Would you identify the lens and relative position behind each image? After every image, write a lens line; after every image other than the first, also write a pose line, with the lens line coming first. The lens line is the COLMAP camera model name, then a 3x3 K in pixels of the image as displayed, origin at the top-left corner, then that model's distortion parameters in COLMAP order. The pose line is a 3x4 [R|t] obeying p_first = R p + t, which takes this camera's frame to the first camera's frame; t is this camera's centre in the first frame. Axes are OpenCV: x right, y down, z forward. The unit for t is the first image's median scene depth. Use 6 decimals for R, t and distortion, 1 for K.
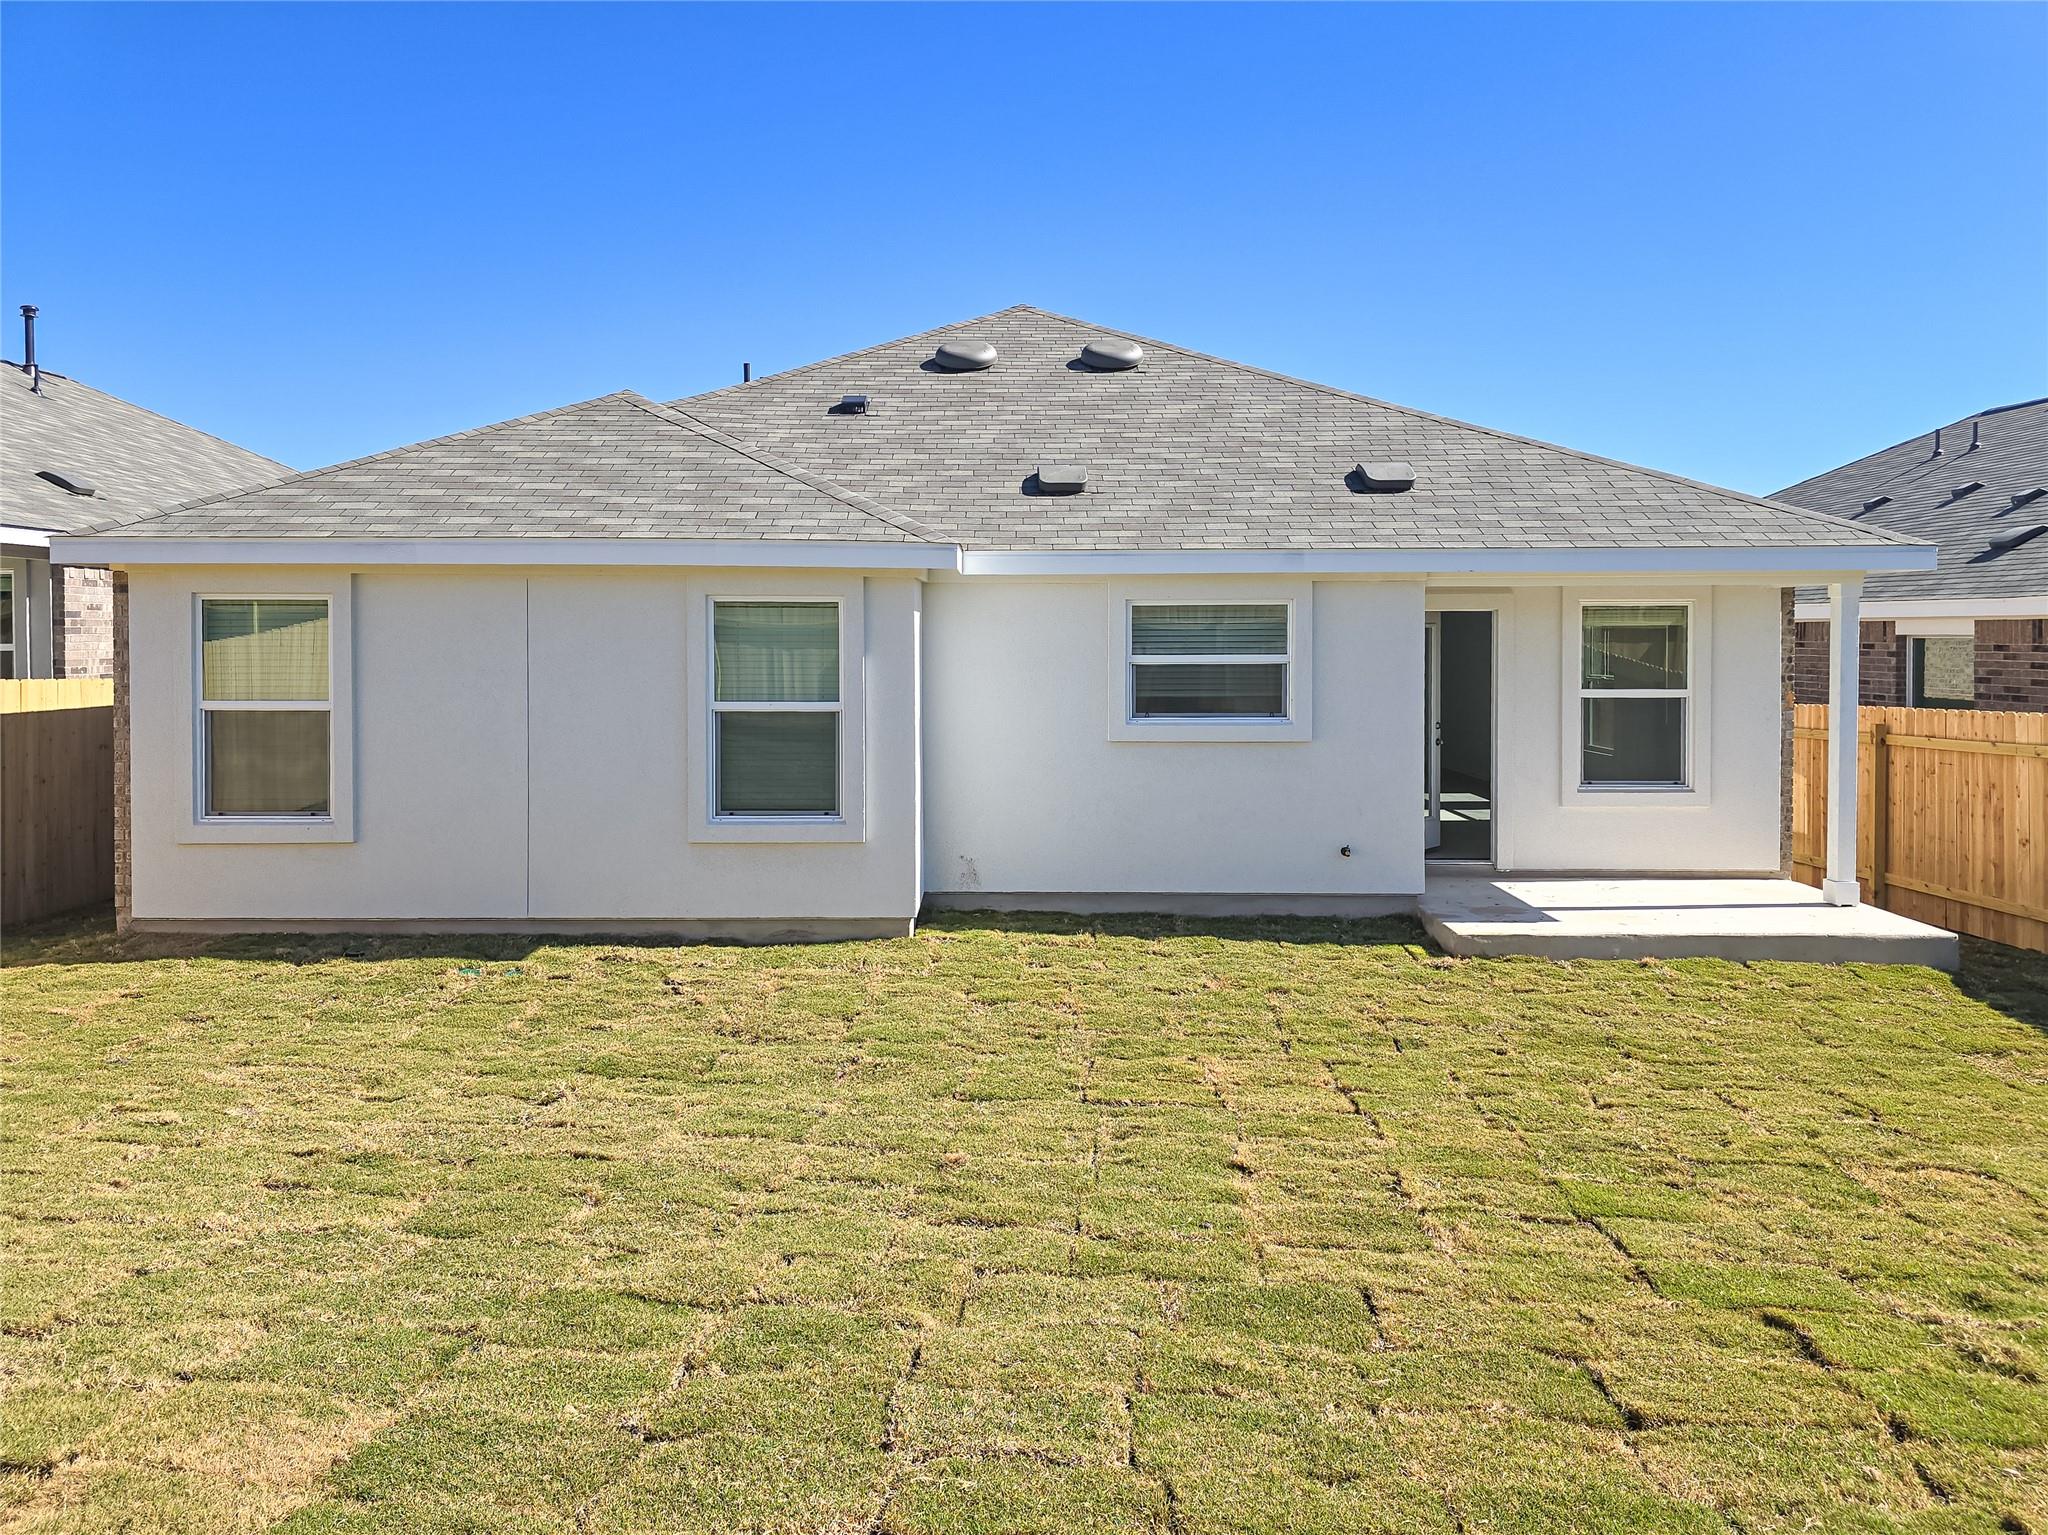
lens RADIAL K [[1407.8, 0, 1020.6], [0, 1407.8, 713.5], [0, 0, 1]] dist [0.091521, -0.097993]
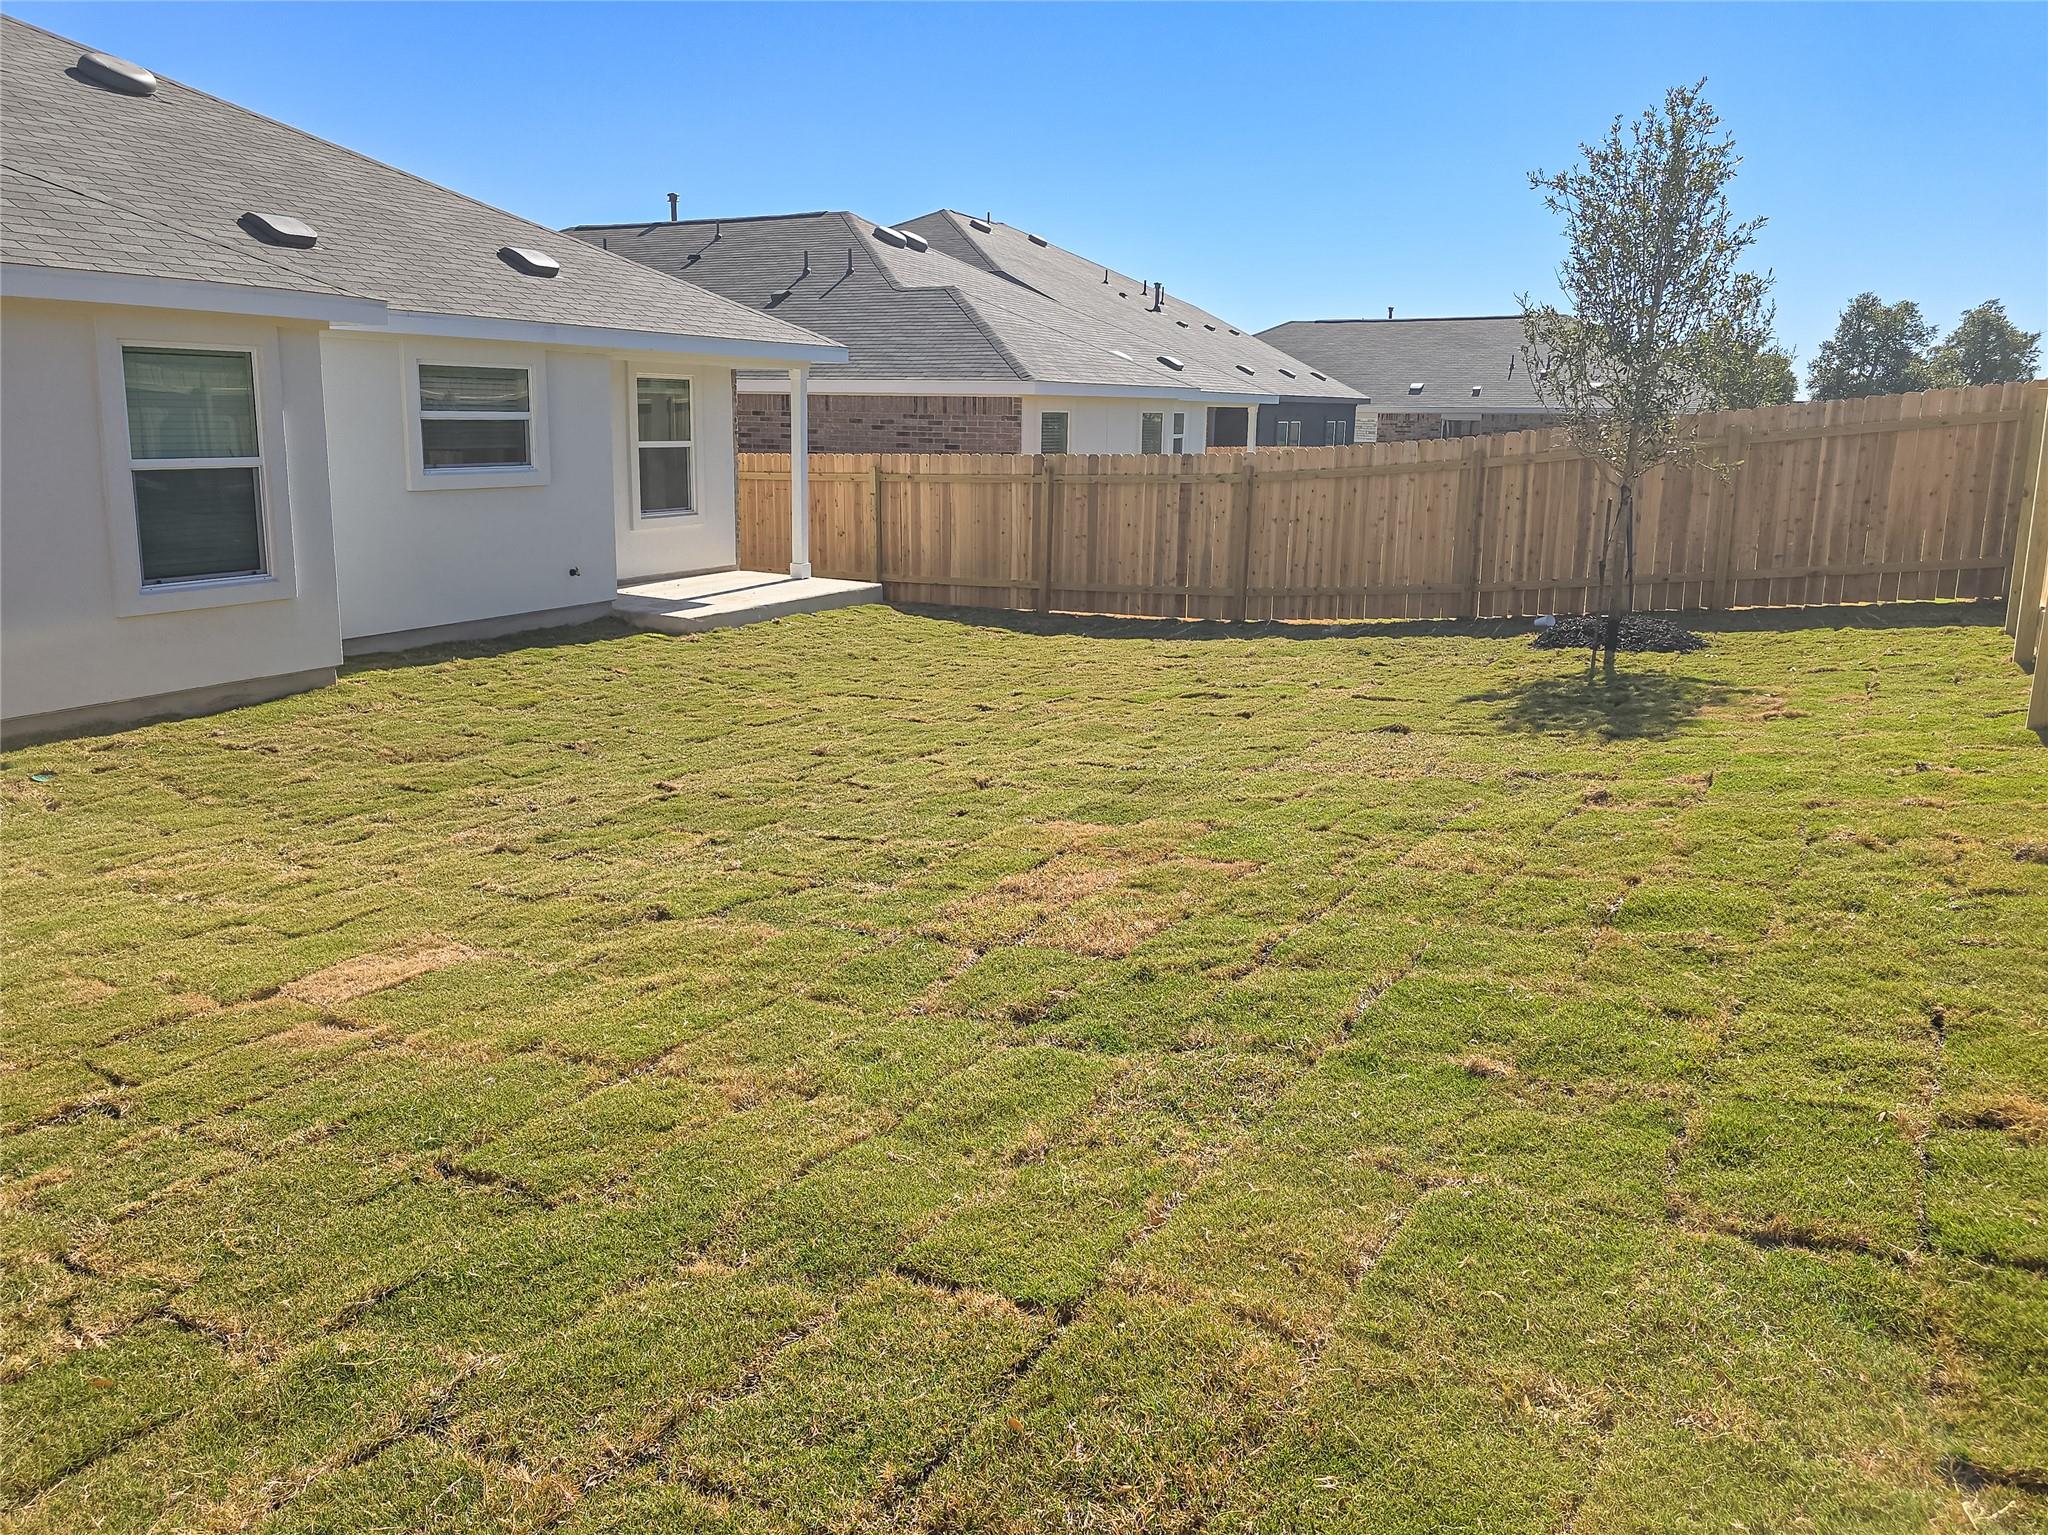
lens RADIAL K [[1407.8, 0, 1020.6], [0, 1407.8, 713.5], [0, 0, 1]] dist [0.091521, -0.097993]
pose [[0.481172, -0.177121, 0.858546, -0.703180], [0.031385, 0.982228, 0.185047, -0.000966], [-0.876064, -0.062094, 0.478180, 0.041132]]
